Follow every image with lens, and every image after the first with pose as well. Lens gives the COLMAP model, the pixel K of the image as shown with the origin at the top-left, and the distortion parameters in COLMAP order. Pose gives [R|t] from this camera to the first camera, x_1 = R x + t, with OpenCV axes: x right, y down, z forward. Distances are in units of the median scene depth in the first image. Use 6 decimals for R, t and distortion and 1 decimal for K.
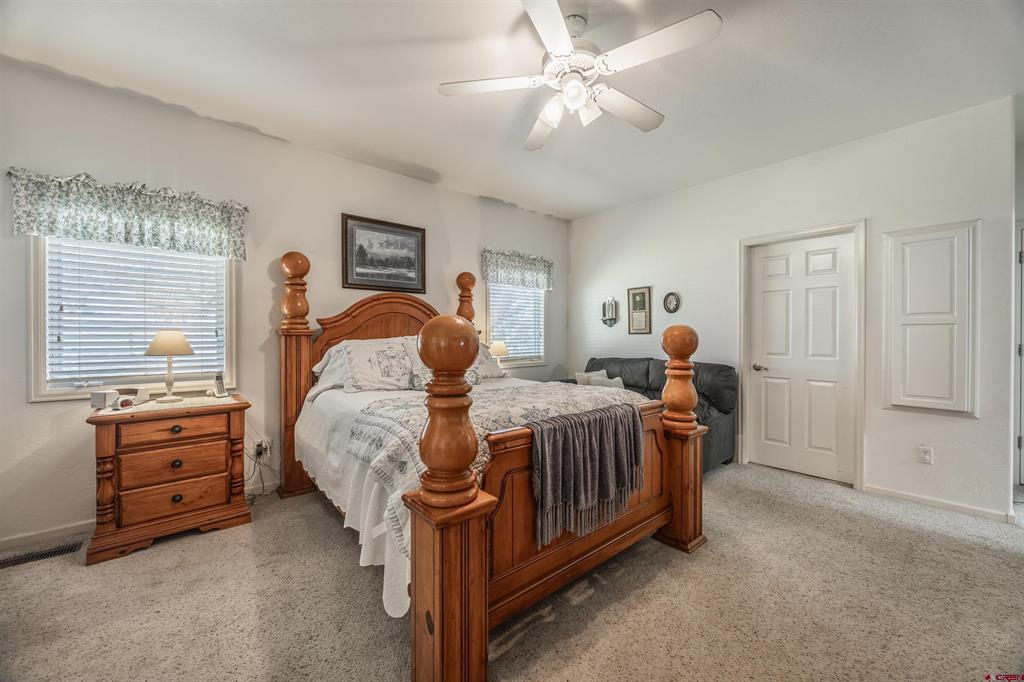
lens RADIAL K [[392.1, 0, 505.9], [0, 392.1, 339.7], [0, 0, 1]] dist [-0.001062, 0.000060]
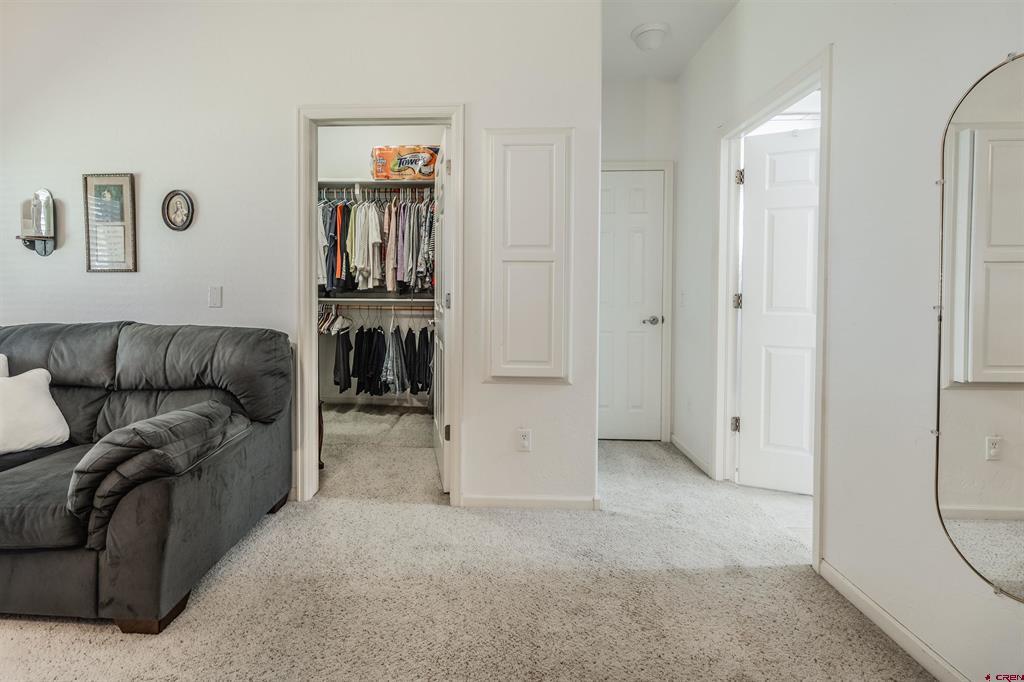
lens RADIAL K [[392.1, 0, 483.0], [0, 392.1, 301.0], [0, 0, 1]] dist [-0.001062, 0.000060]
pose [[0.670231, 0.000681, 0.742152, 0.352952], [-0.000900, 1.000000, -0.000104, 0.024612], [-0.742152, -0.000598, 0.670231, 0.420887]]
